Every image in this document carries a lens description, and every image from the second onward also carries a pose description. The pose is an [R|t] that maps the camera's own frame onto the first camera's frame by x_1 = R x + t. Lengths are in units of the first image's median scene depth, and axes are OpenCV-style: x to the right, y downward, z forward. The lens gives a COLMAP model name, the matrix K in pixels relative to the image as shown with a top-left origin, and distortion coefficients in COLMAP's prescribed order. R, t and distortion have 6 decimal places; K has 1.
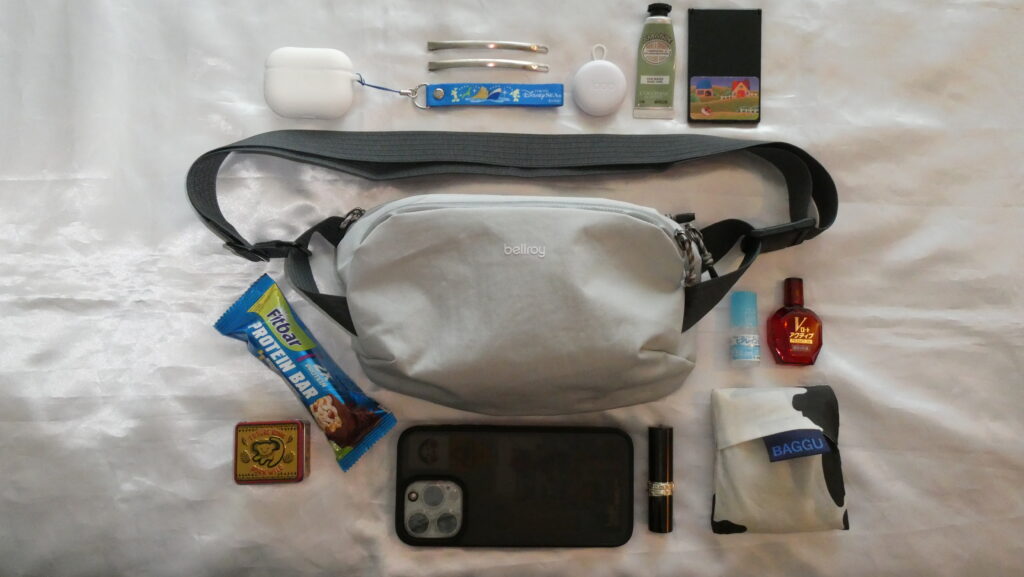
lens RADIAL K [[765.8, 0, 524.7], [0, 765.8, 288.6], [0, 0, 1]] dist [-0.001123, -0.000948]
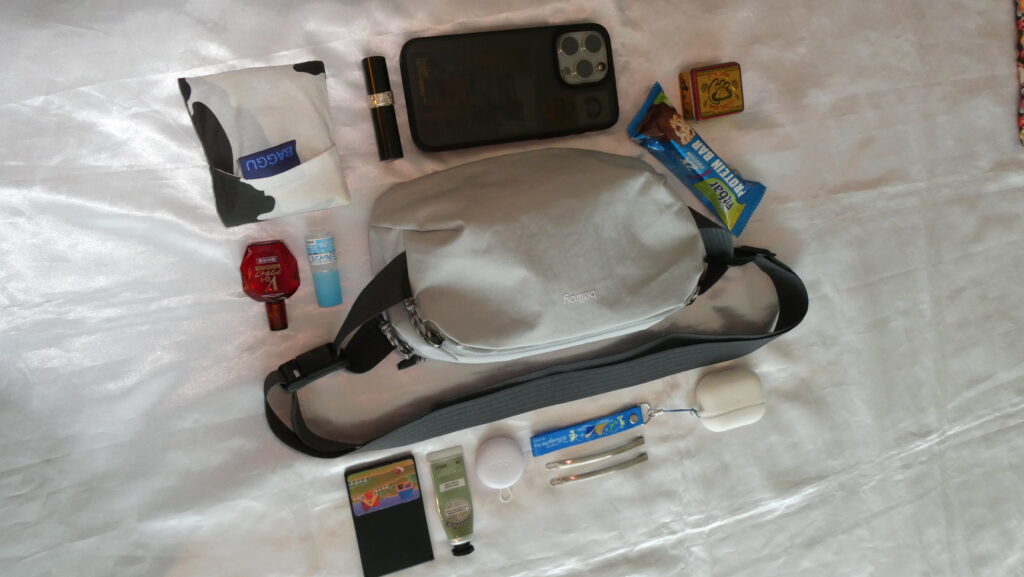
lens RADIAL K [[765.8, 0, 524.7], [0, 765.8, 288.6], [0, 0, 1]] dist [-0.001123, -0.000948]
pose [[-0.922957, 0.199804, -0.328980, 0.387588], [-0.187502, -0.979834, -0.069057, 0.048544], [-0.336144, -0.002052, 0.941808, -0.027410]]
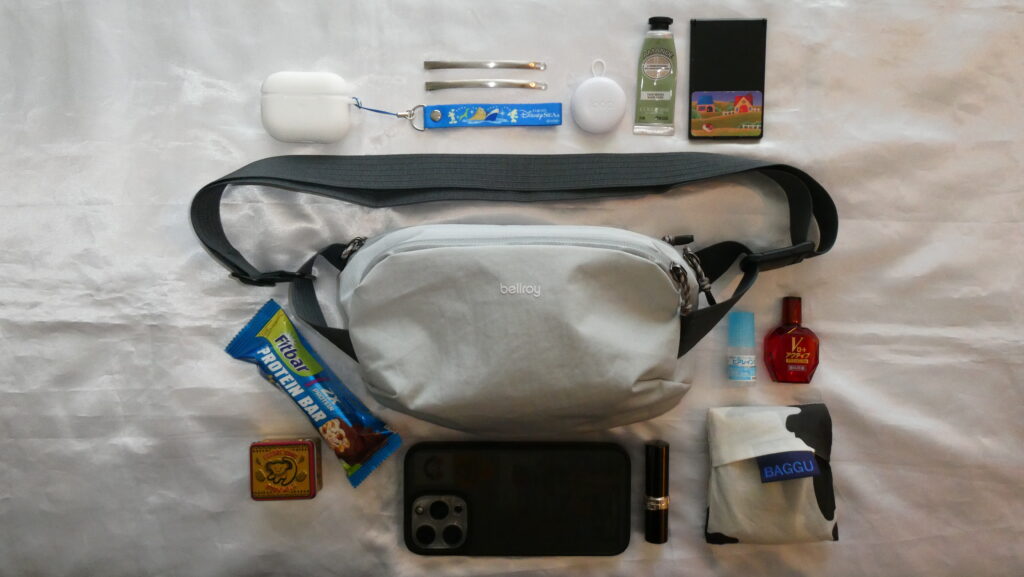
lens RADIAL K [[765.8, 0, 524.7], [0, 765.8, 288.6], [0, 0, 1]] dist [-0.001123, -0.000948]
pose [[0.999441, -0.007544, -0.032566, 0.034229], [0.011086, 0.993868, 0.110013, -0.142927], [0.031536, -0.110312, 0.993397, -0.008246]]
